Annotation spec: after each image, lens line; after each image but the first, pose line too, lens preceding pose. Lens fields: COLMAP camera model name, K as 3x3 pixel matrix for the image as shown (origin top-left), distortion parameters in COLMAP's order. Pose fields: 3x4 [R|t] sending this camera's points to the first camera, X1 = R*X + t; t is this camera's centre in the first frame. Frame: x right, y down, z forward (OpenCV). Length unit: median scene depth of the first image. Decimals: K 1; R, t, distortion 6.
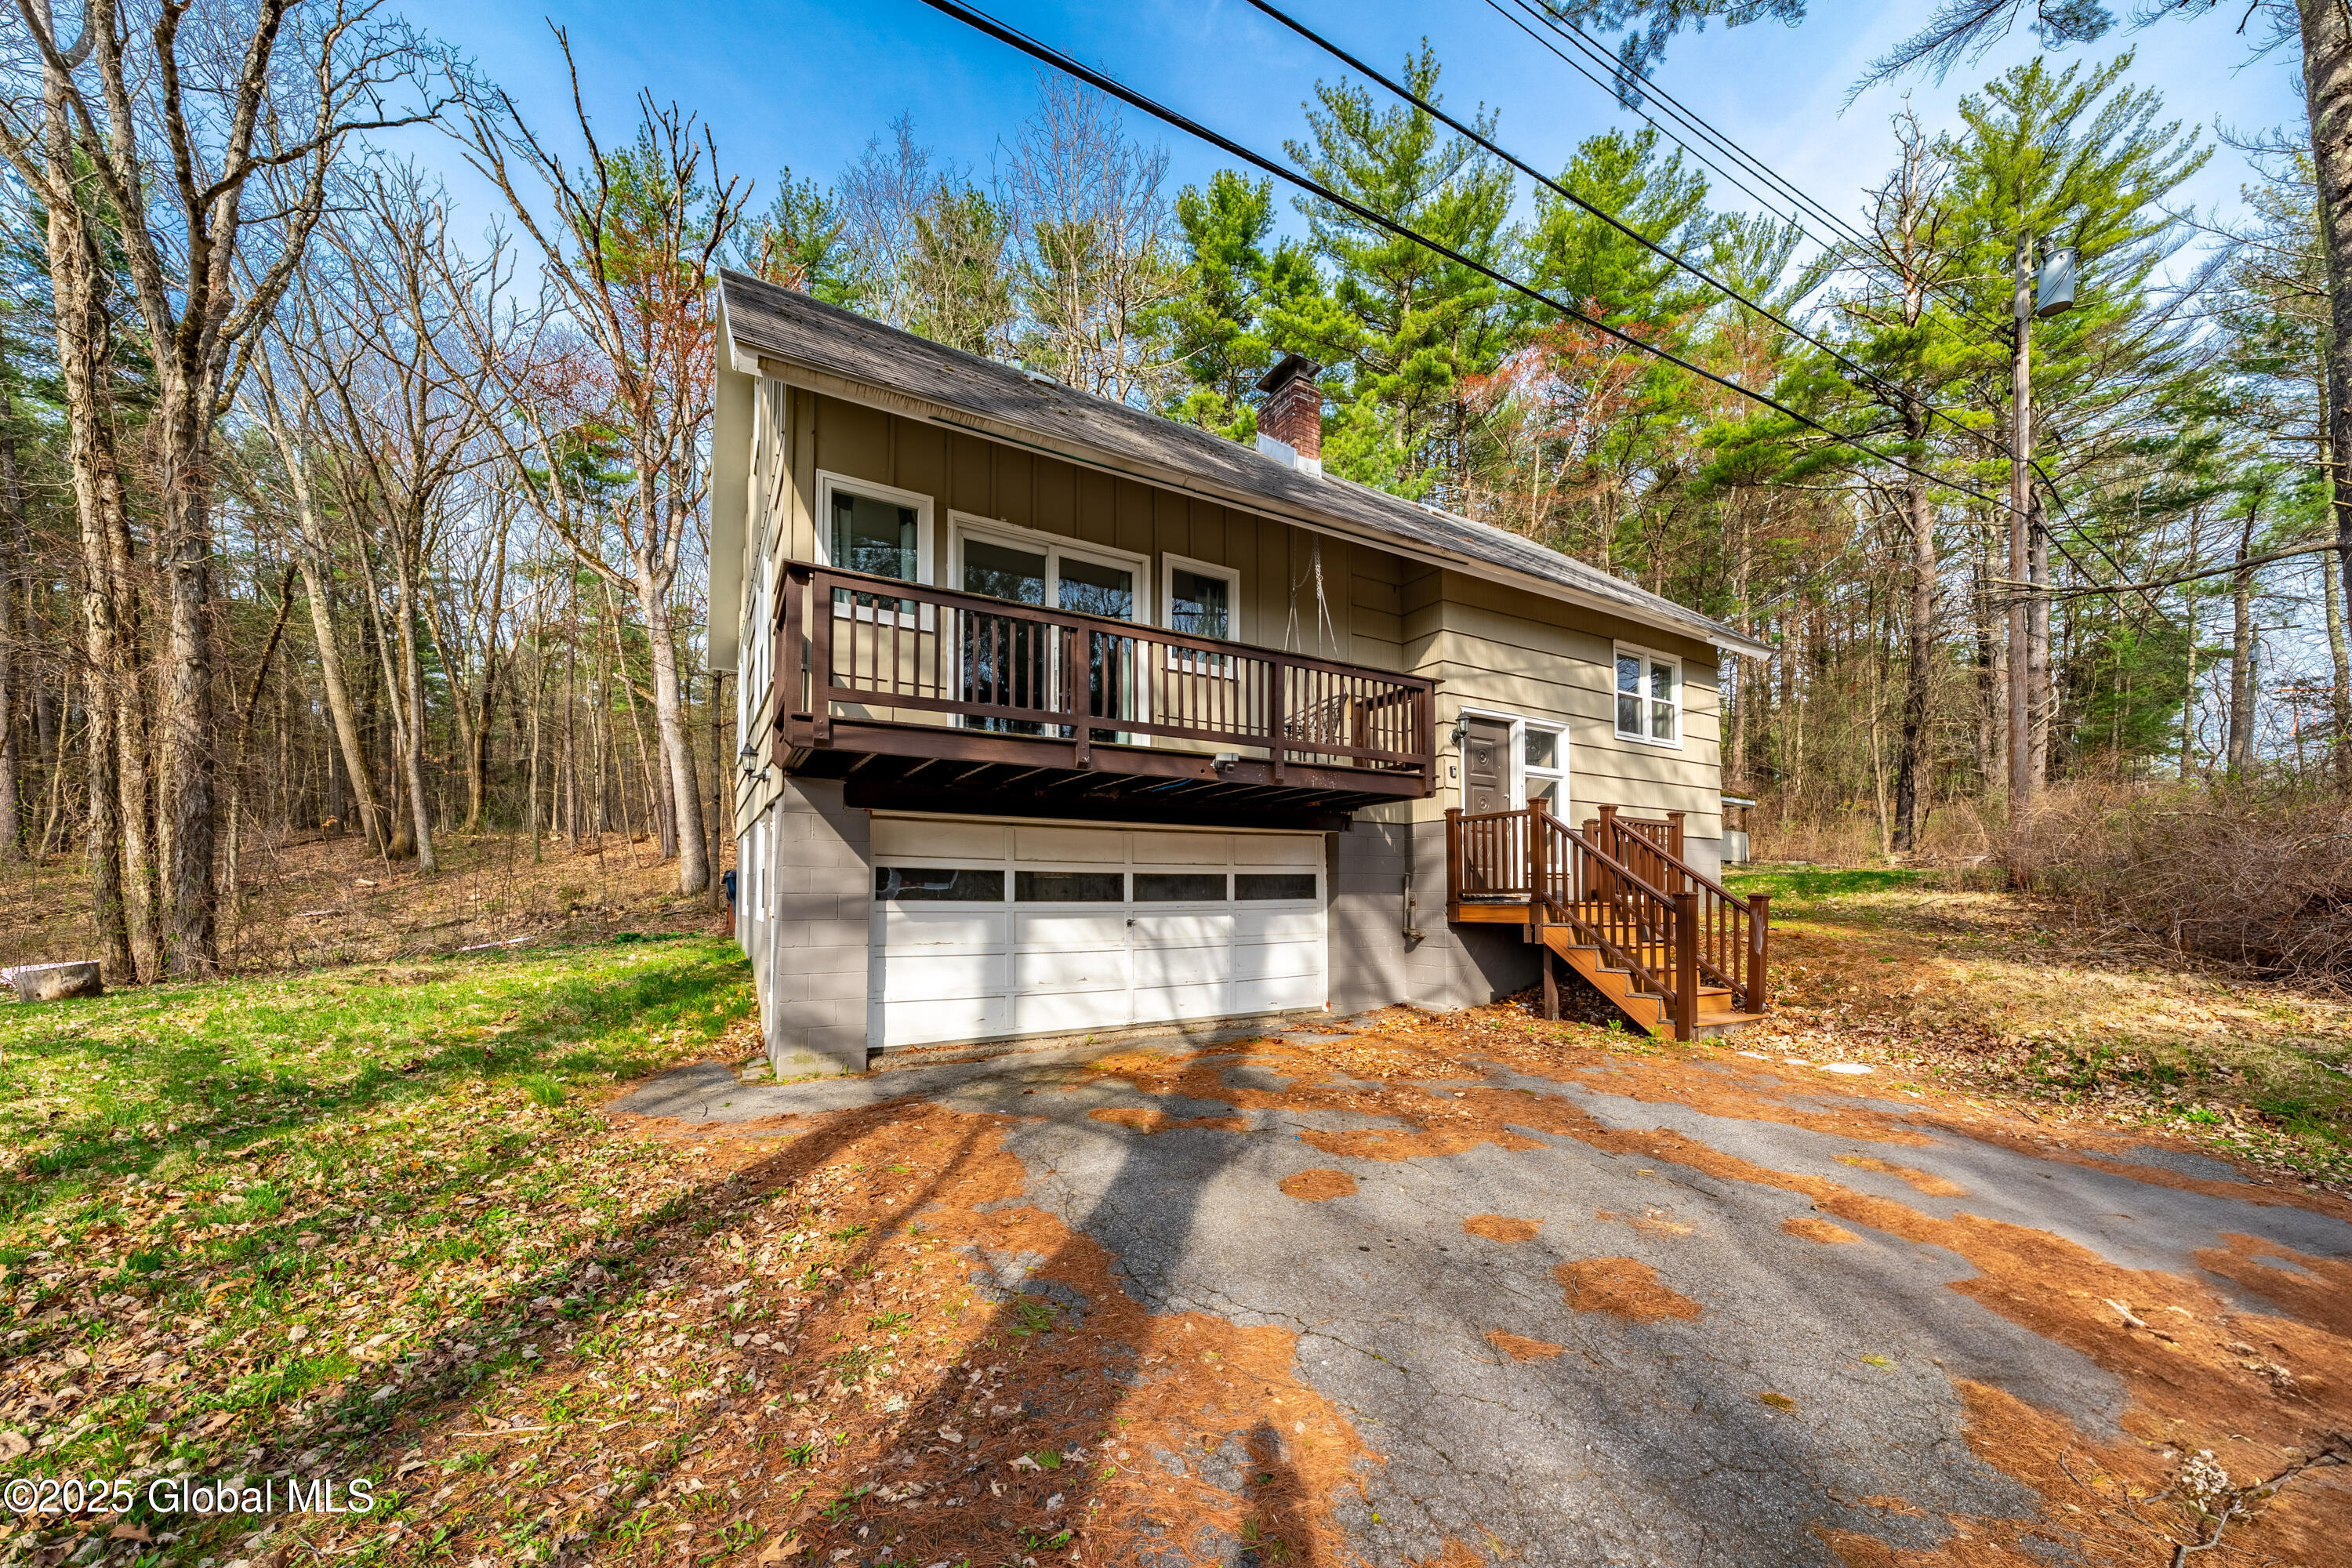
lens RADIAL K [[817.1, 0, 1176.0], [0, 817.1, 784.0], [0, 0, 1]] dist [0.000237, 0.000177]
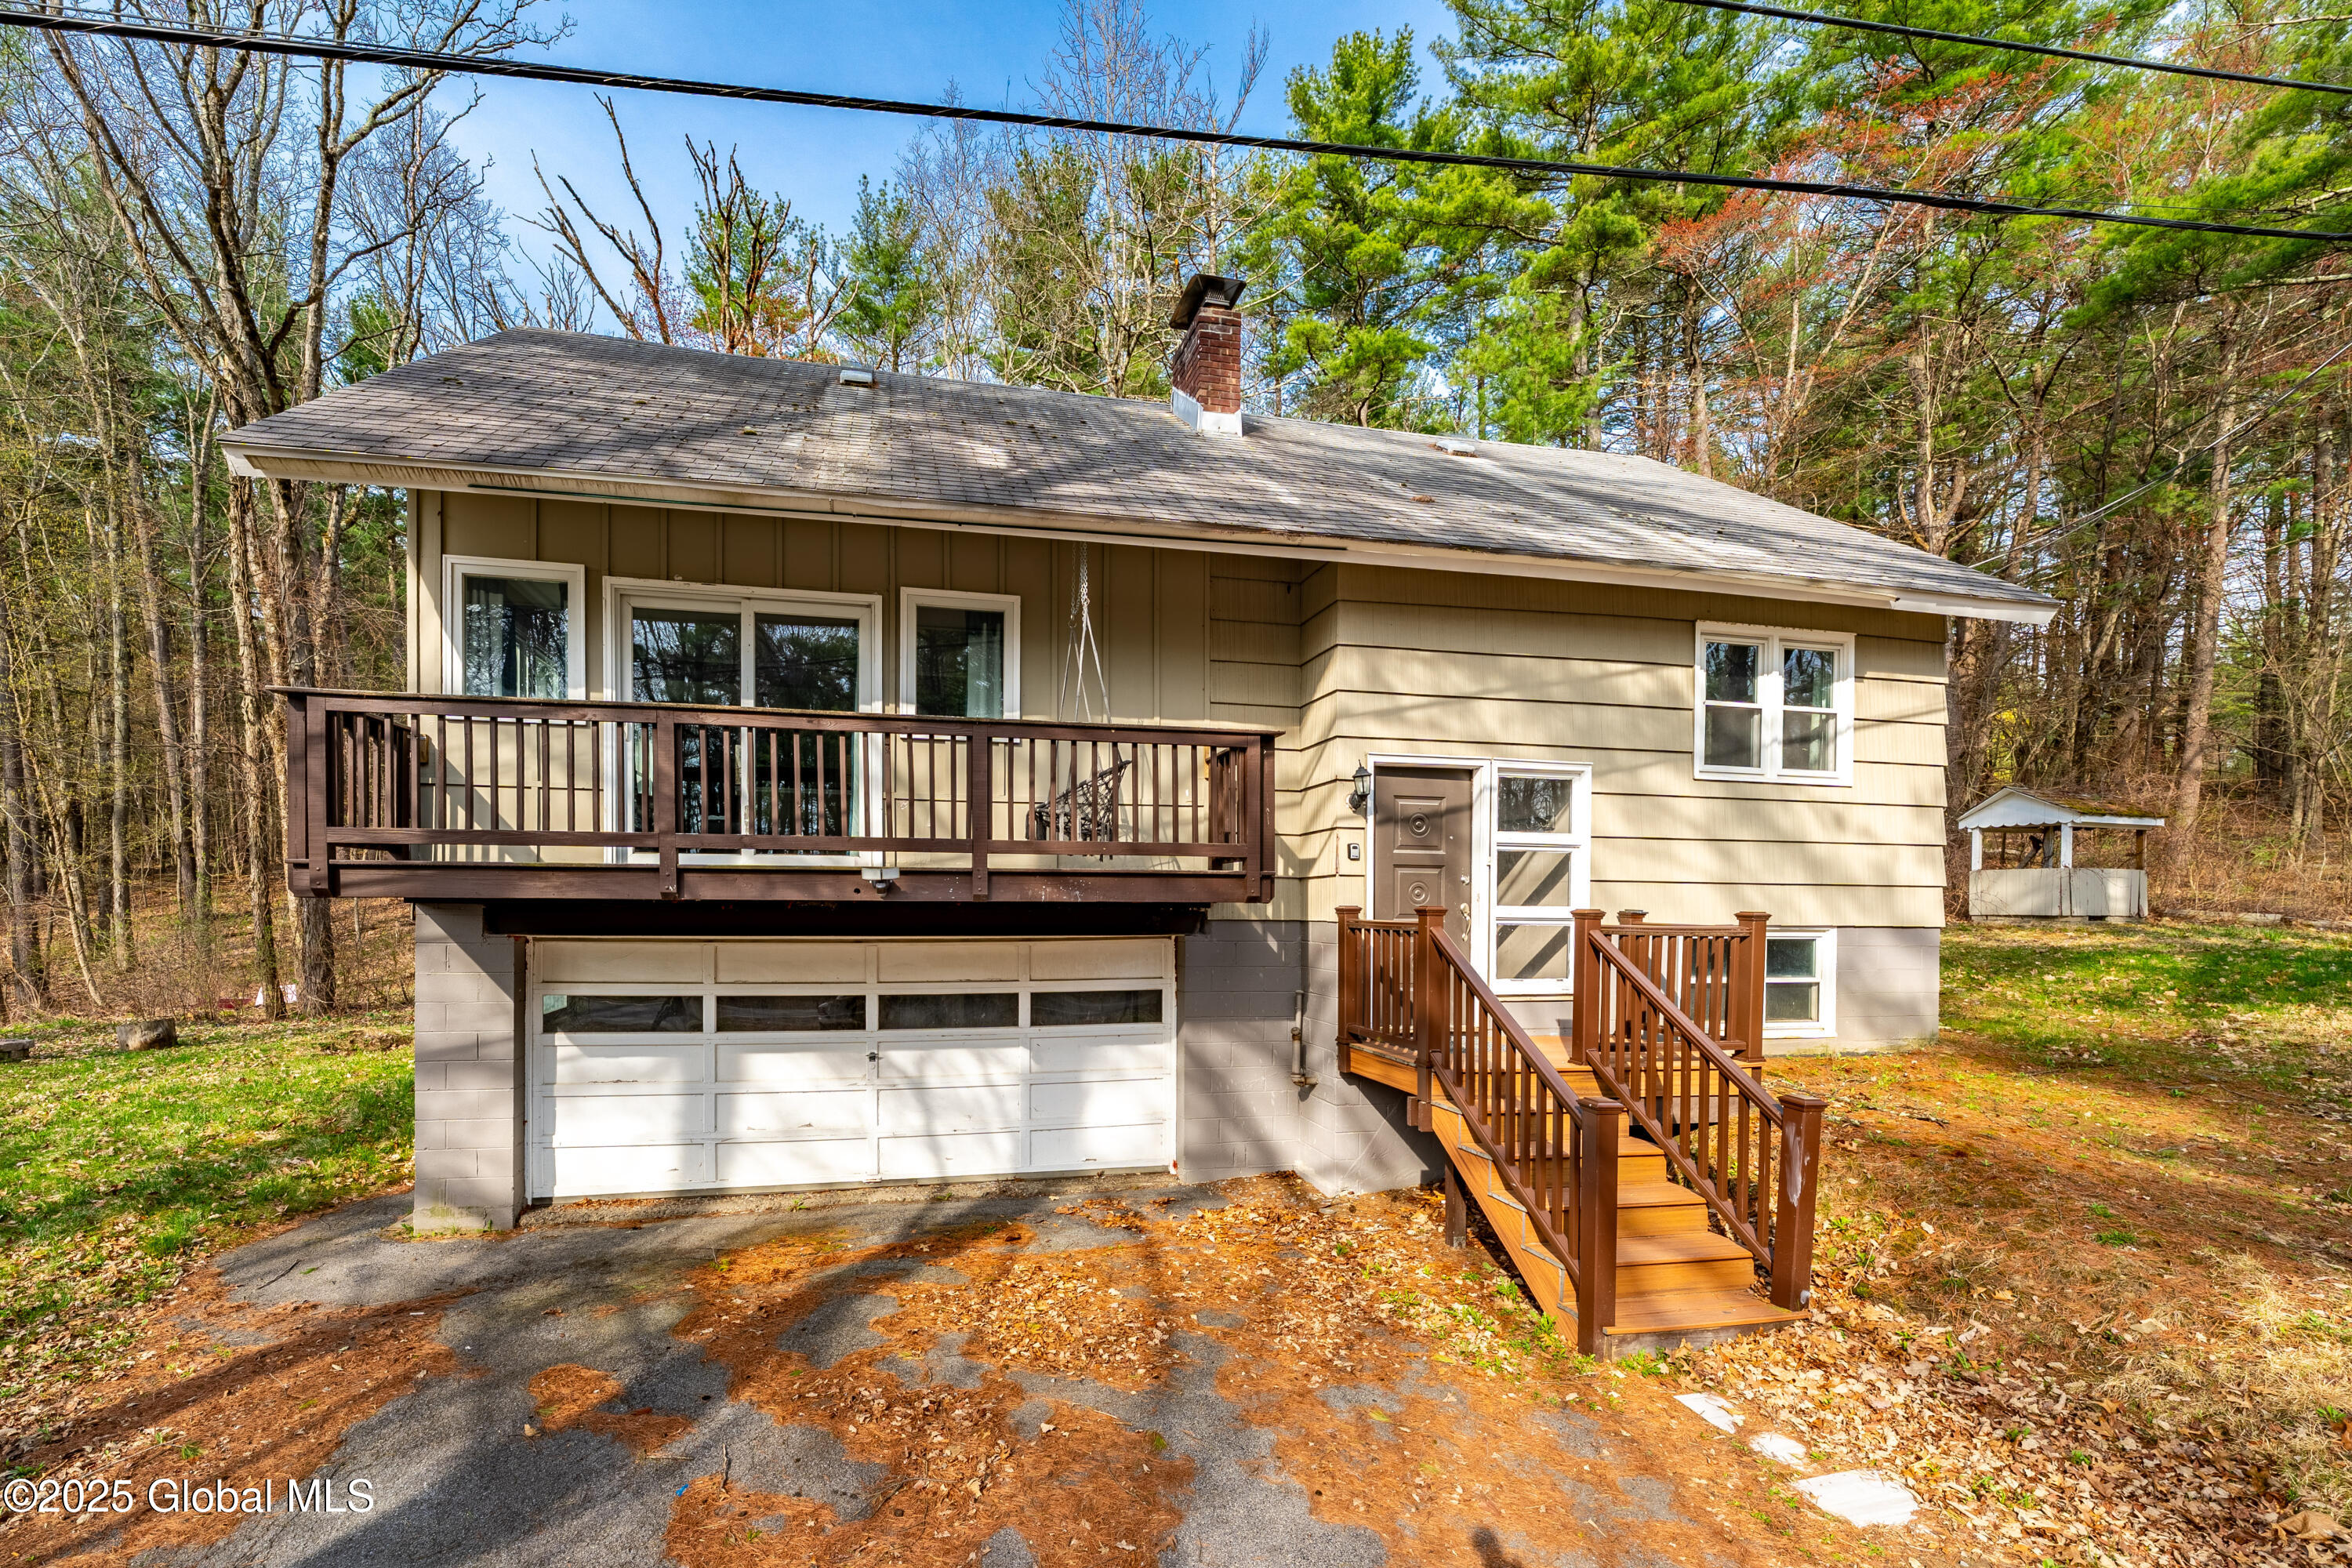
lens RADIAL K [[863.6, 0, 1178.4], [0, 863.6, 793.5], [0, 0, 1]] dist [-0.000813, 0.000081]
pose [[0.941370, -0.018184, -0.336885, 0.483320], [0.032625, 0.998773, 0.037256, -0.104197], [0.335794, -0.046063, 0.940809, 0.288888]]
